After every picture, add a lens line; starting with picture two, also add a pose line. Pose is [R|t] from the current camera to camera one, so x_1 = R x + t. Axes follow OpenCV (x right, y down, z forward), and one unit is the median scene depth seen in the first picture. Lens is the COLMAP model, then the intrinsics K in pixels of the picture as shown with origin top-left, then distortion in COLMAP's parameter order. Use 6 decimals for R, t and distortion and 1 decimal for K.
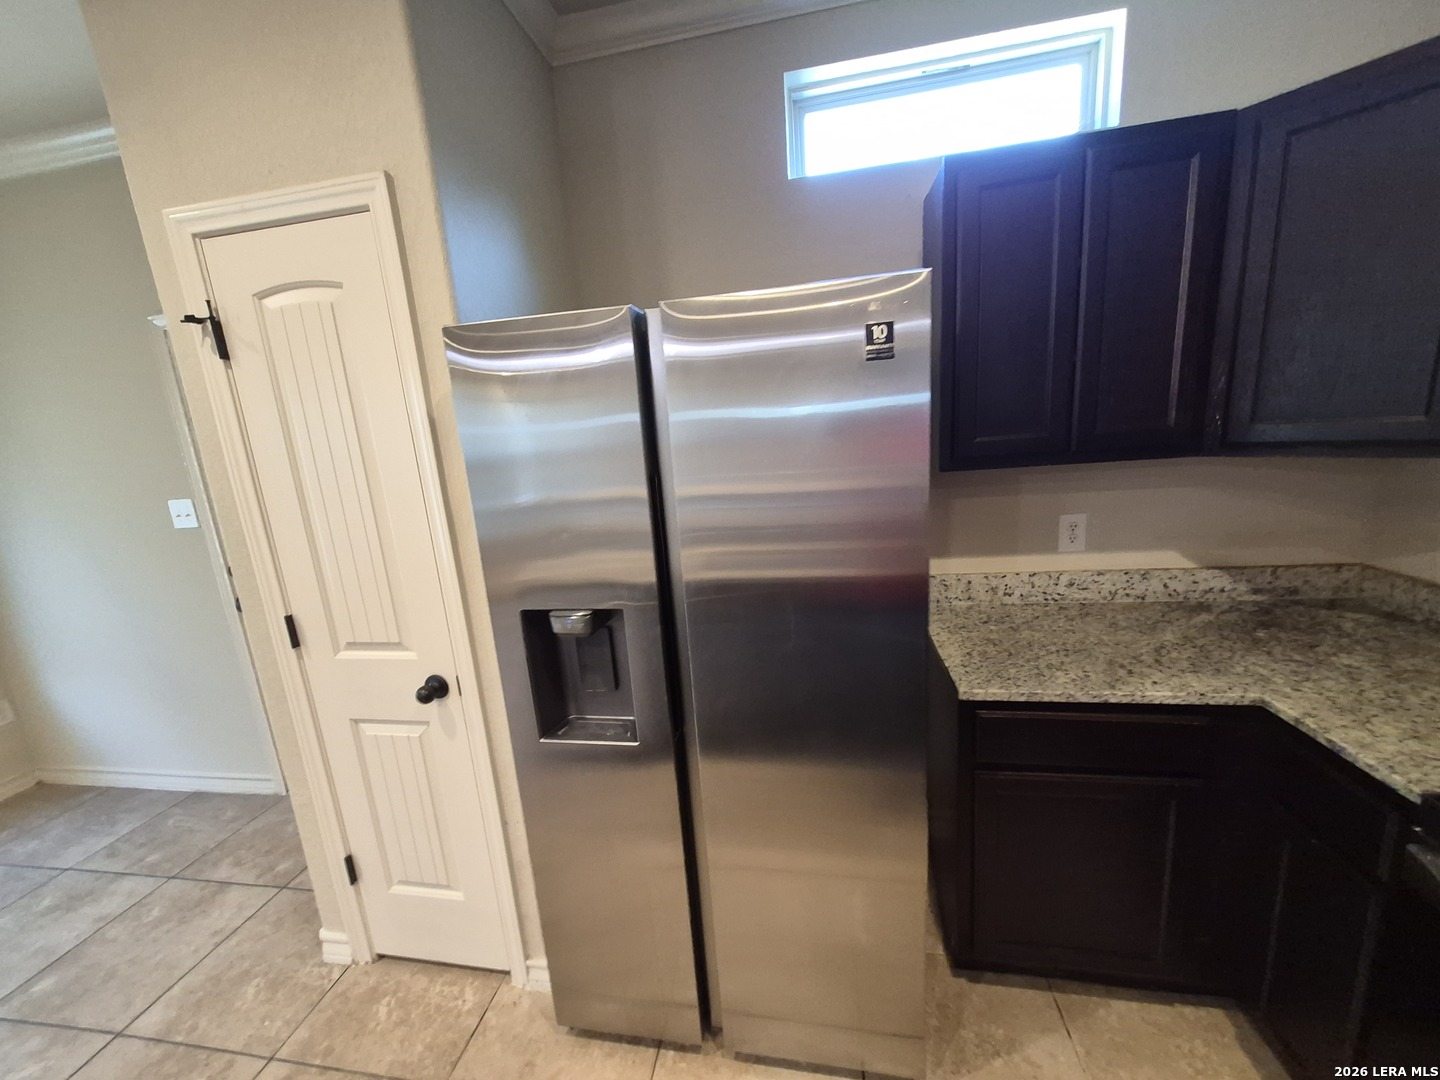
lens RADIAL K [[562.8, 0, 713.7], [0, 562.8, 546.4], [0, 0, 1]] dist [0.004905, 0.000001]
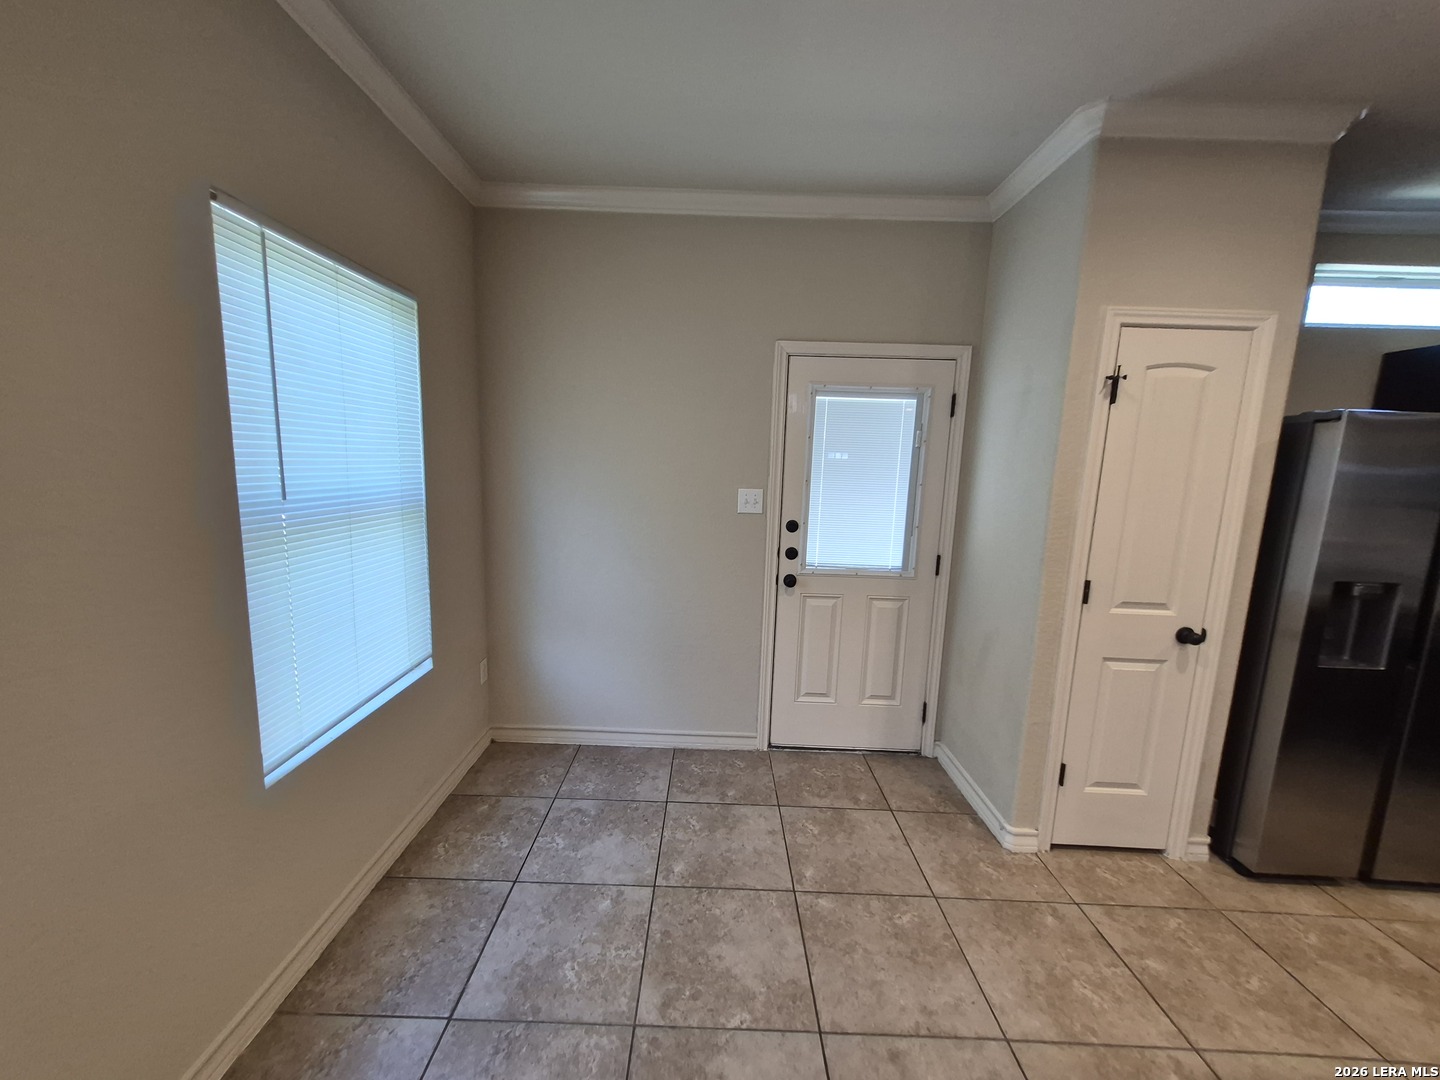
lens RADIAL K [[562.8, 0, 710.4], [0, 562.8, 542.1], [0, 0, 1]] dist [0.004905, 0.000001]
pose [[0.981681, 0.078887, 0.173435, -1.846850], [-0.067237, 0.995131, -0.072062, 0.183267], [-0.178275, 0.059081, 0.982205, -0.219843]]
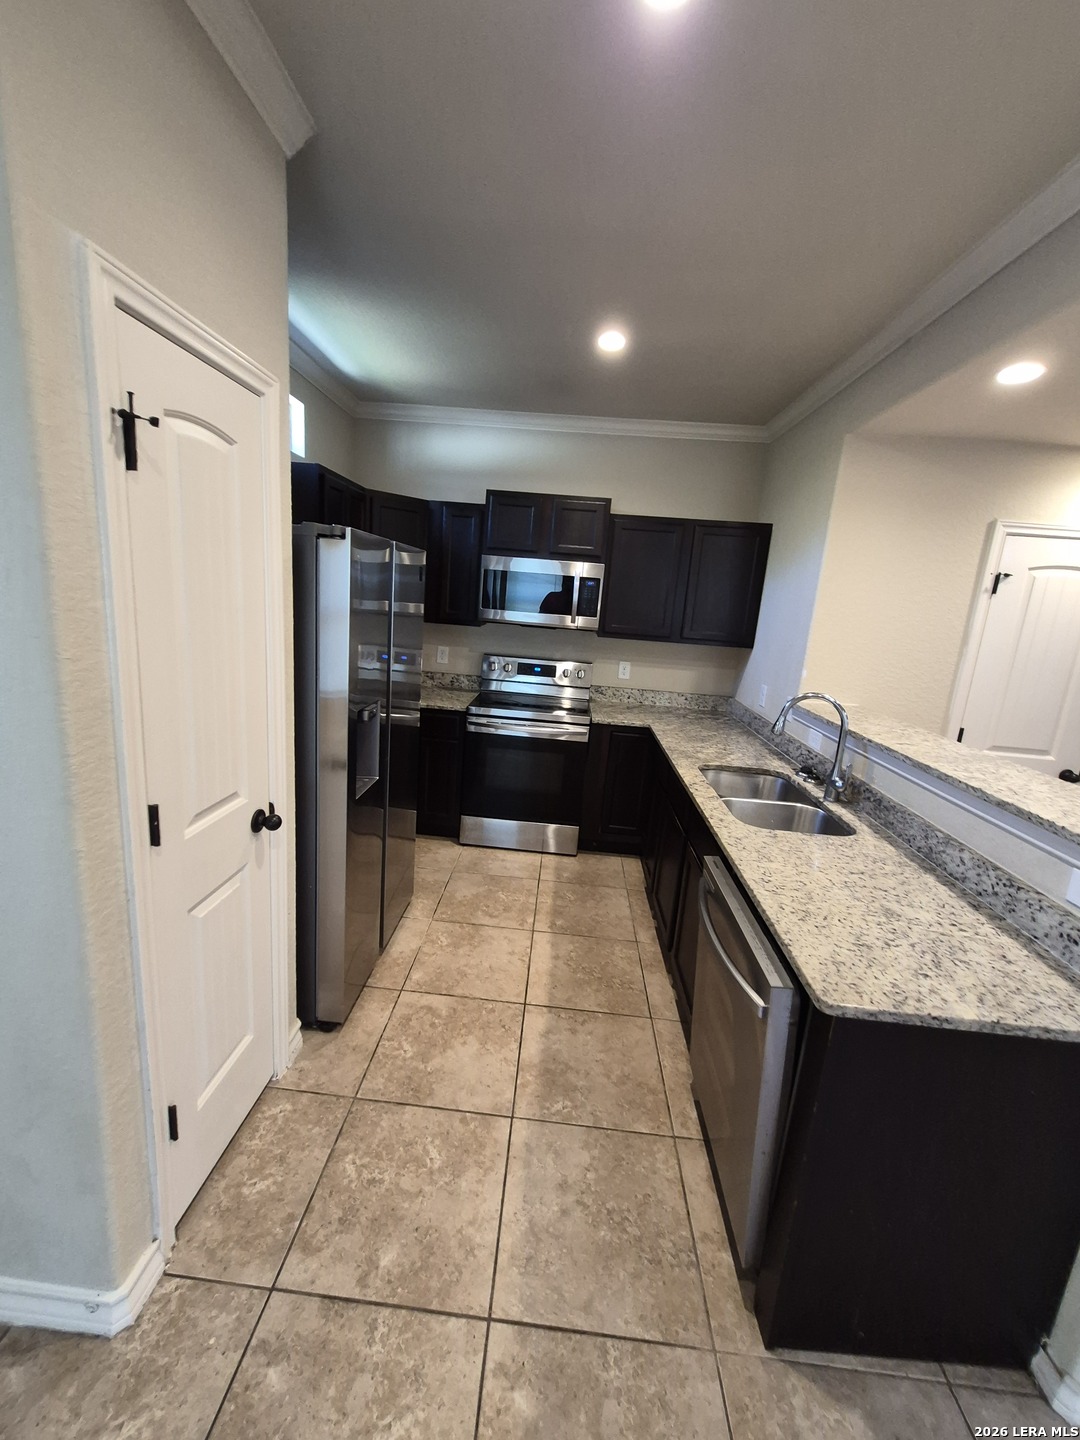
lens RADIAL K [[562.8, 0, 528.2], [0, 562.8, 708.0], [0, 0, 1]] dist [0.004905, 0.000001]
pose [[-0.107012, -0.136853, 0.984794, -1.479422], [0.145433, 0.977674, 0.151667, -0.048617], [-0.983564, 0.159451, -0.084720, 0.511201]]
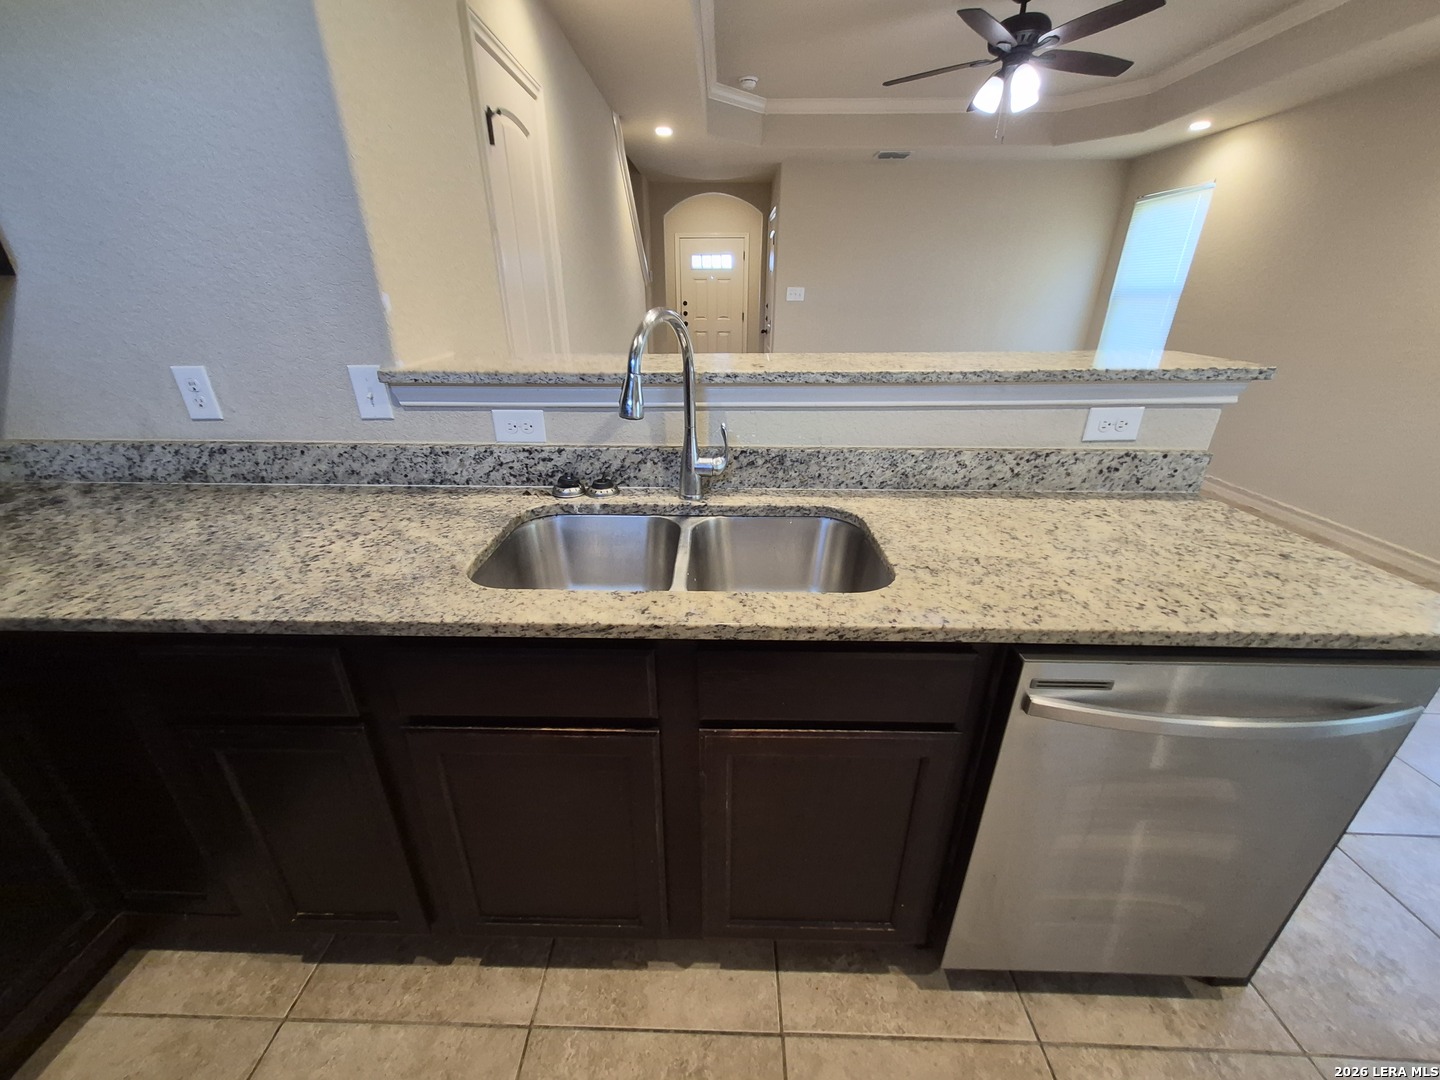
lens RADIAL K [[562.8, 0, 714.7], [0, 562.8, 545.7], [0, 0, 1]] dist [0.004905, 0.000001]
pose [[-0.985947, 0.125693, -0.110043, -0.119084], [0.035066, 0.799749, 0.599310, 0.055690], [0.163335, 0.587029, -0.792918, 0.397841]]
